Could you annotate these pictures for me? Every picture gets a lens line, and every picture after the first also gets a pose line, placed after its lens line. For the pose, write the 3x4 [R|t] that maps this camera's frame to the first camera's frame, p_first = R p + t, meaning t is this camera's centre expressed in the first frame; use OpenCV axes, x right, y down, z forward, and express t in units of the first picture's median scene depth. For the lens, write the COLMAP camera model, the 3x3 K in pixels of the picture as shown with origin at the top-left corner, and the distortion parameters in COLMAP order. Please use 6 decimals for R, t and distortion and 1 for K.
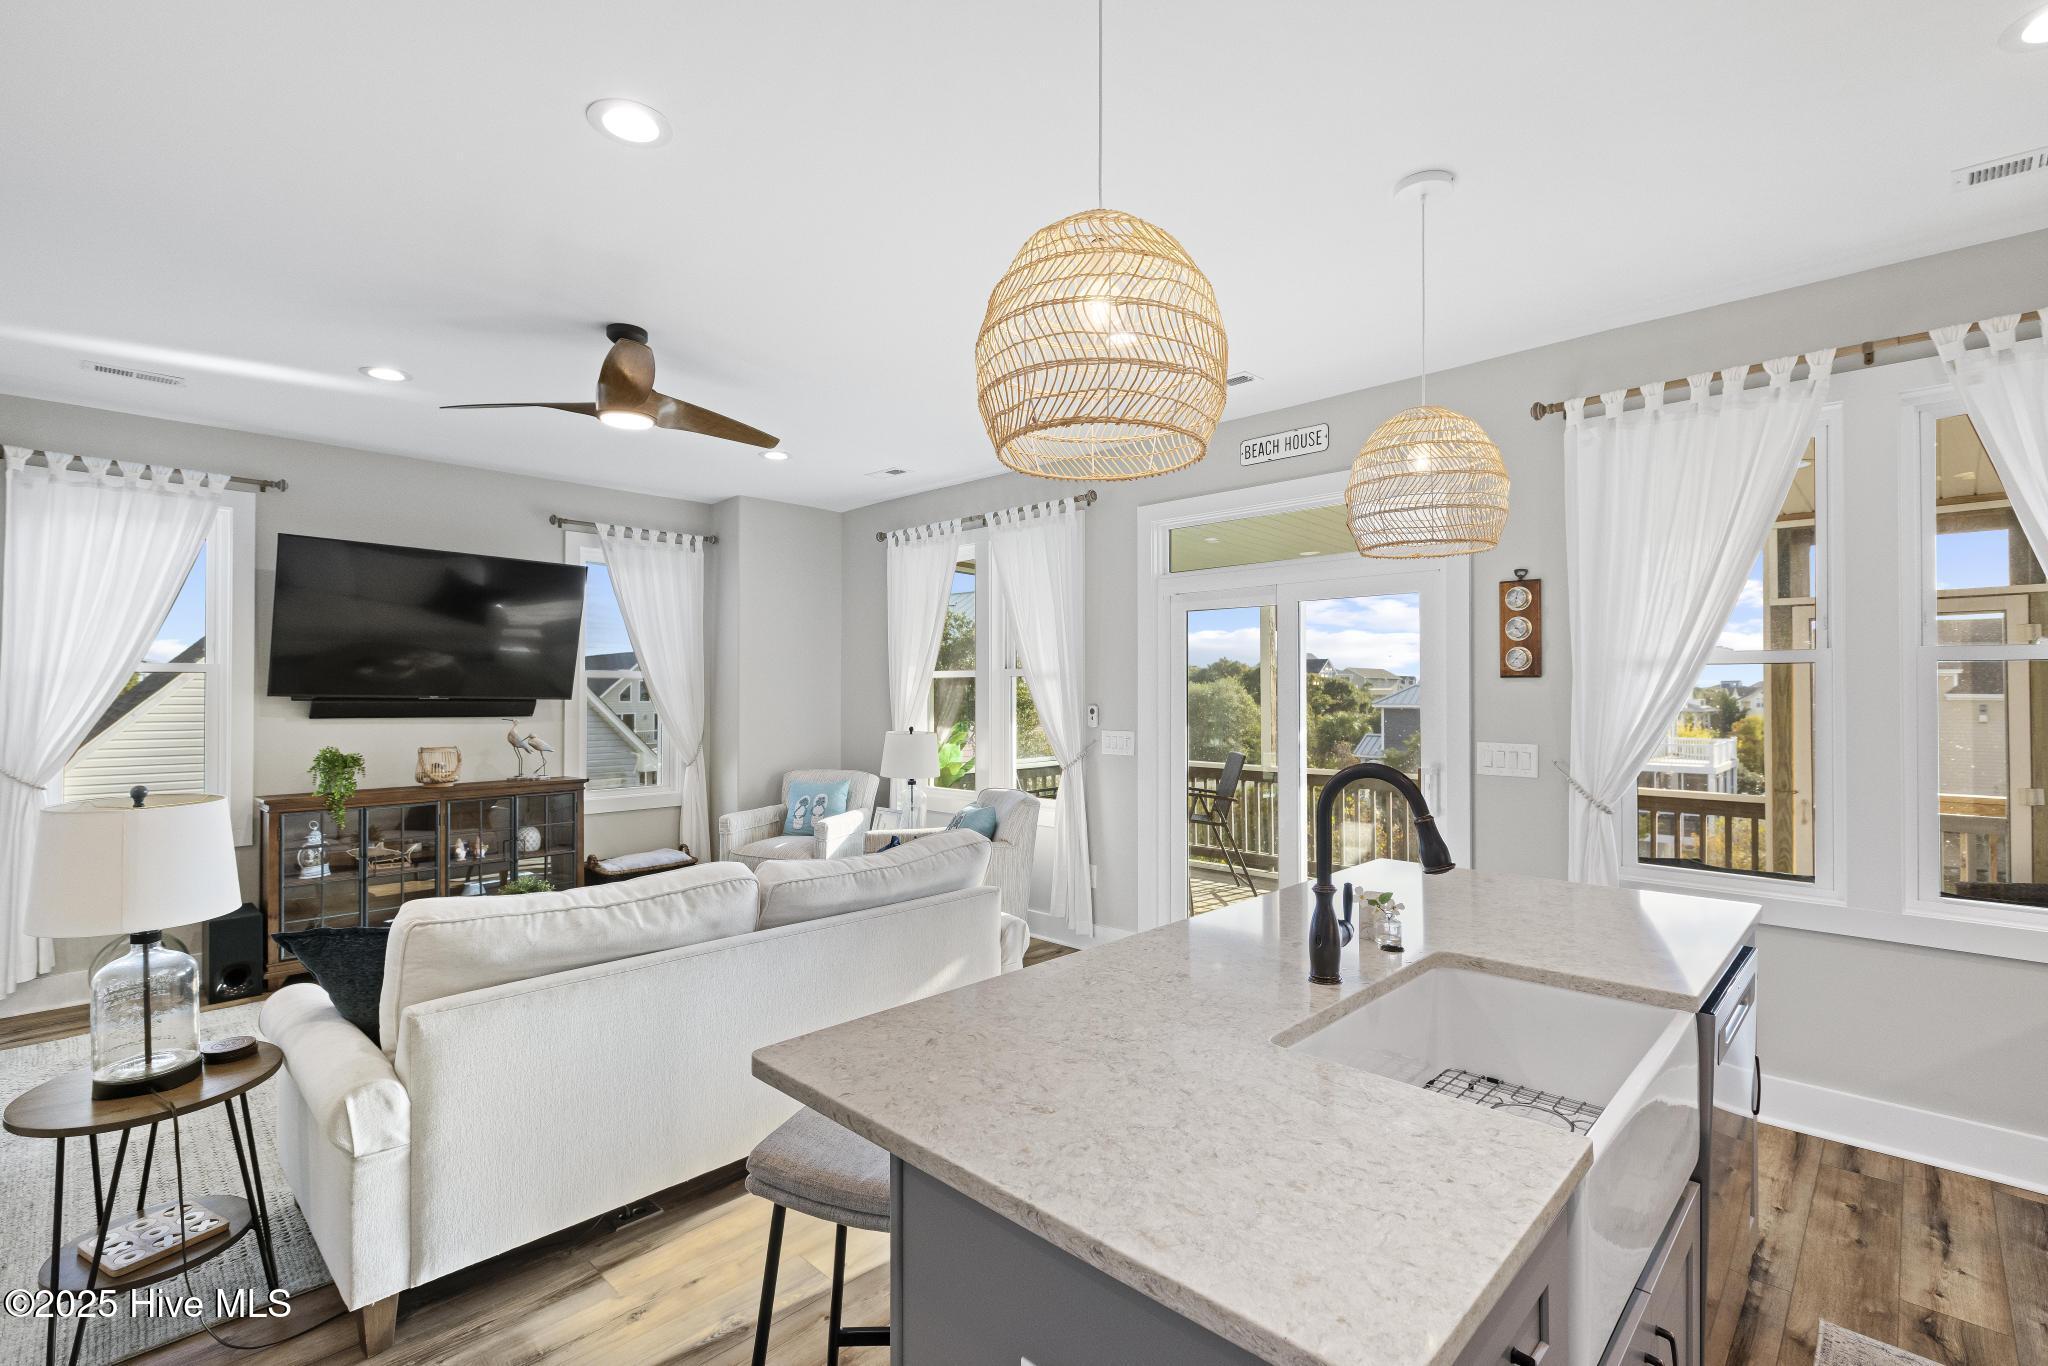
lens RADIAL K [[925.5, 0, 1026.8], [0, 925.5, 680.6], [0, 0, 1]] dist [-0.000083, 0.000598]
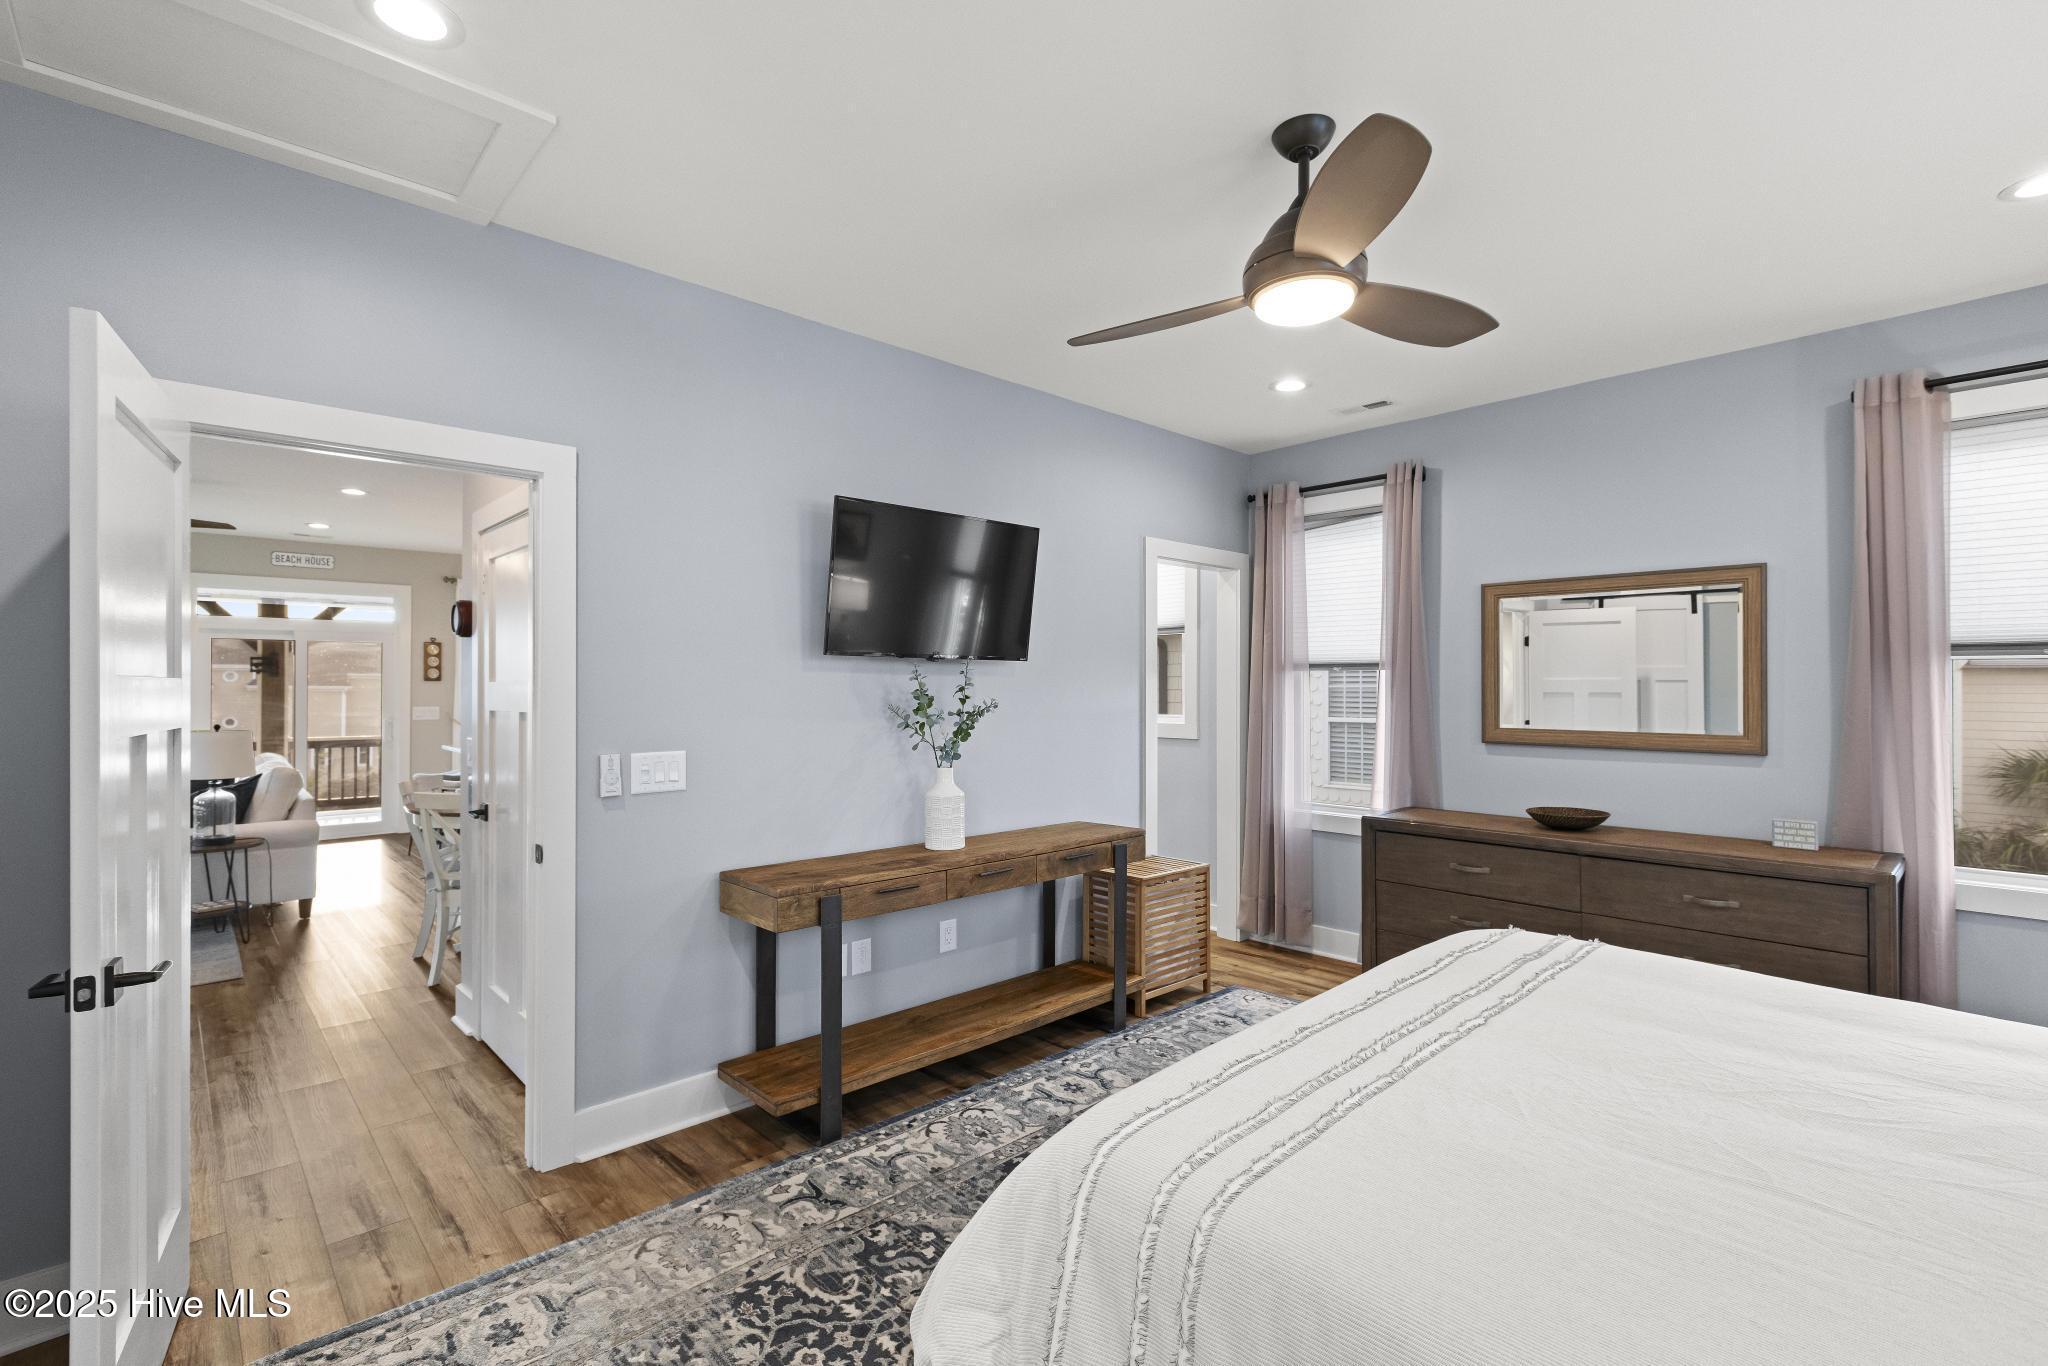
lens RADIAL K [[925.5, 0, 1026.8], [0, 925.5, 680.6], [0, 0, 1]] dist [-0.000083, 0.000598]
pose [[0.044548, 0.005682, 0.998991, -1.585549], [-0.014247, 0.999886, -0.005052, -0.011566], [-0.998906, -0.014008, 0.044624, -0.609788]]
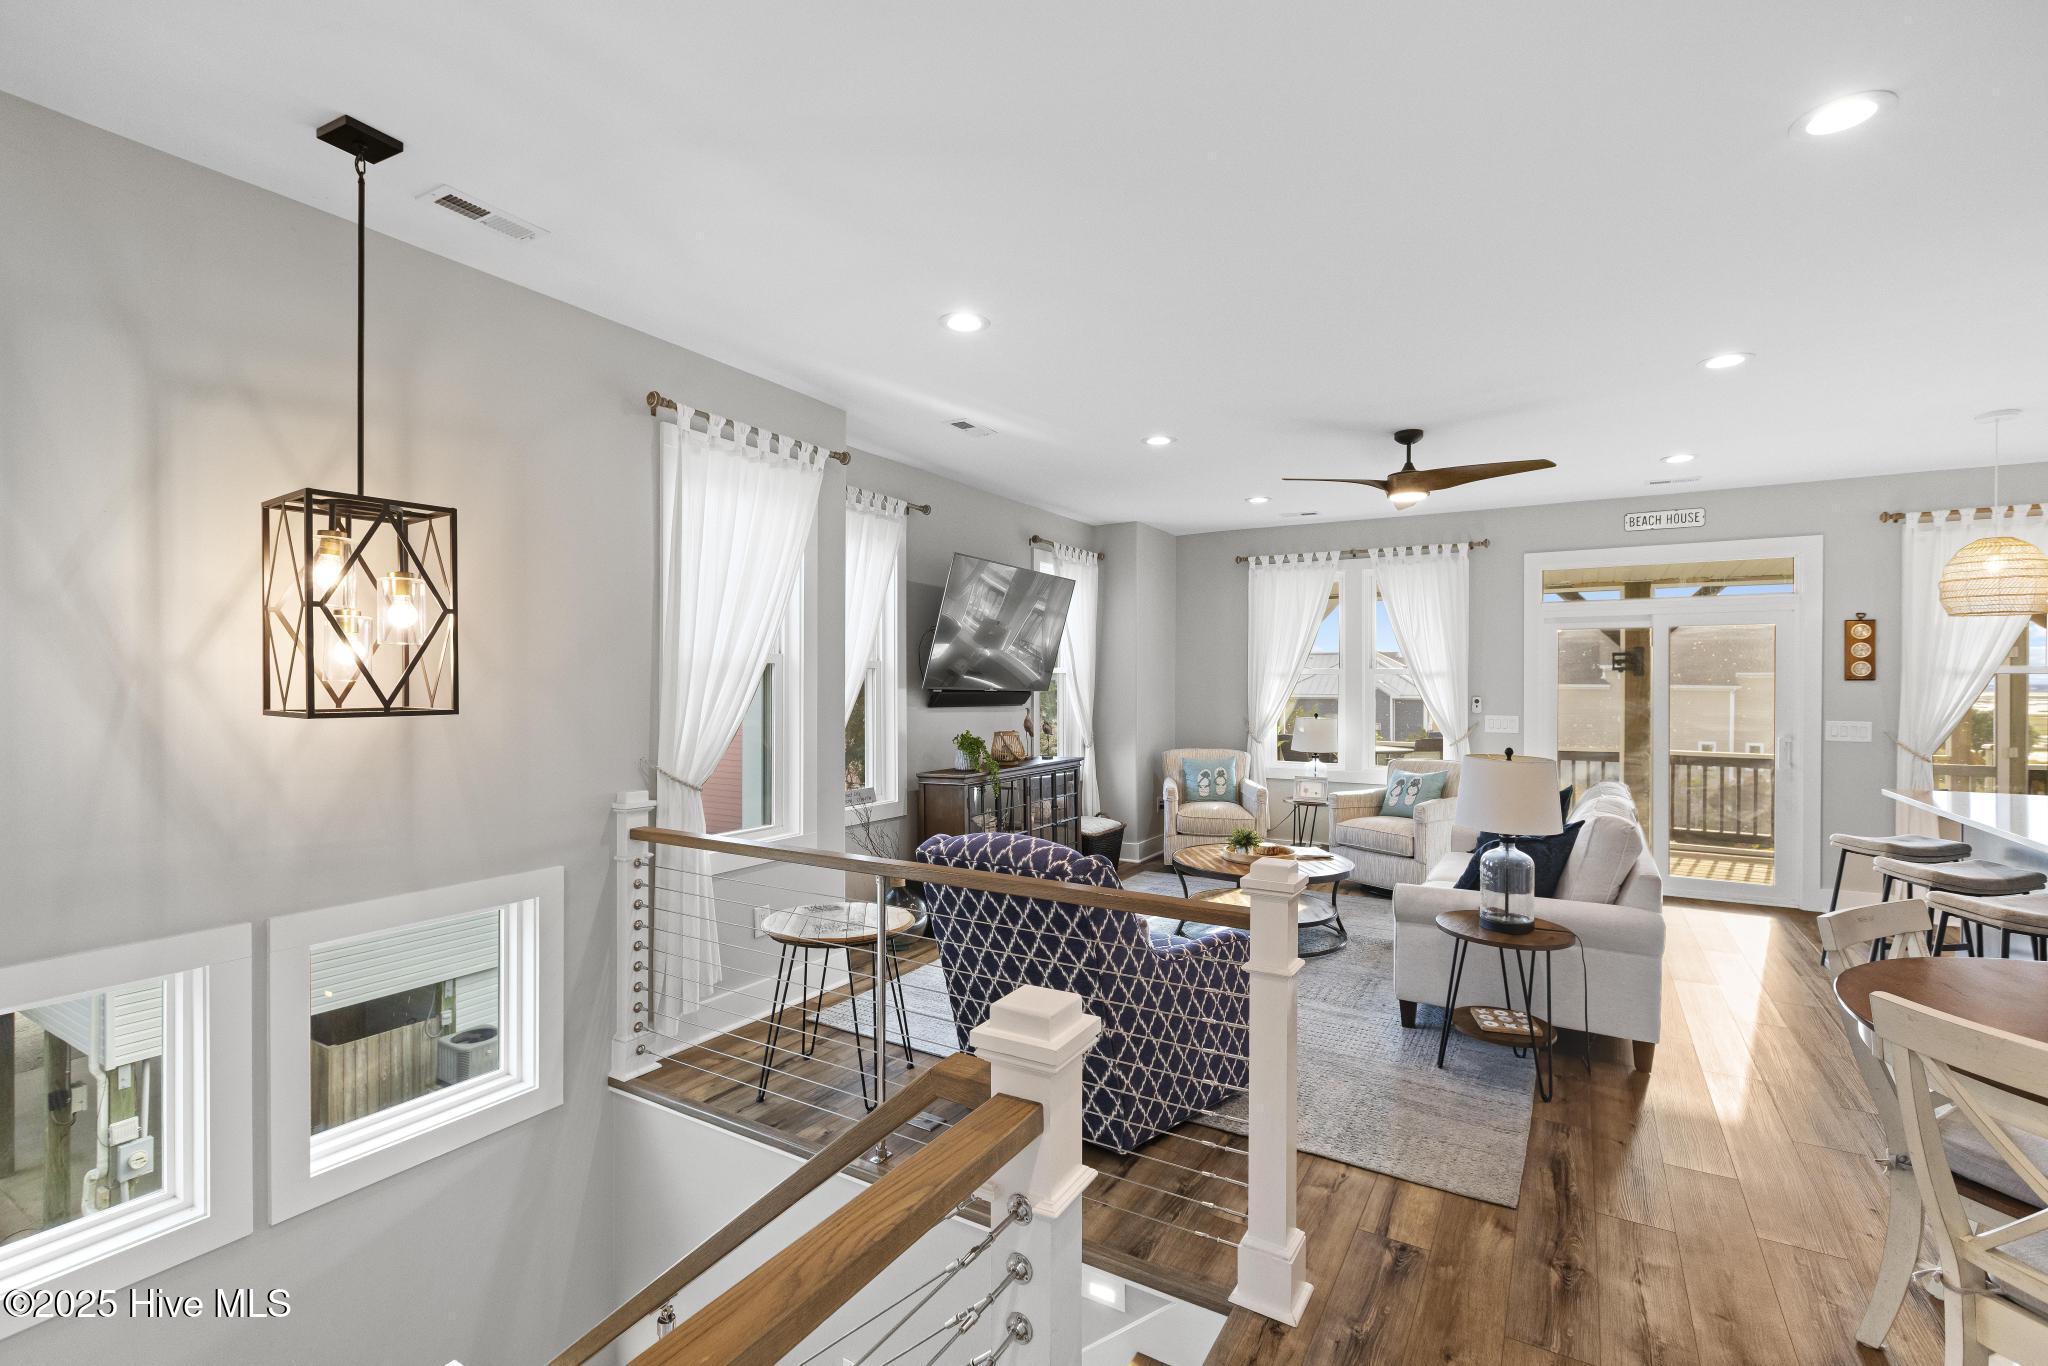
lens RADIAL K [[917.3, 0, 1027.9], [0, 917.3, 687.0], [0, 0, 1]] dist [0.002480, 0.000702]
pose [[0.972380, 0.002425, 0.233391, -1.024448], [-0.007086, 0.999792, 0.019134, -0.009991], [-0.233296, -0.020259, 0.972195, -0.180009]]
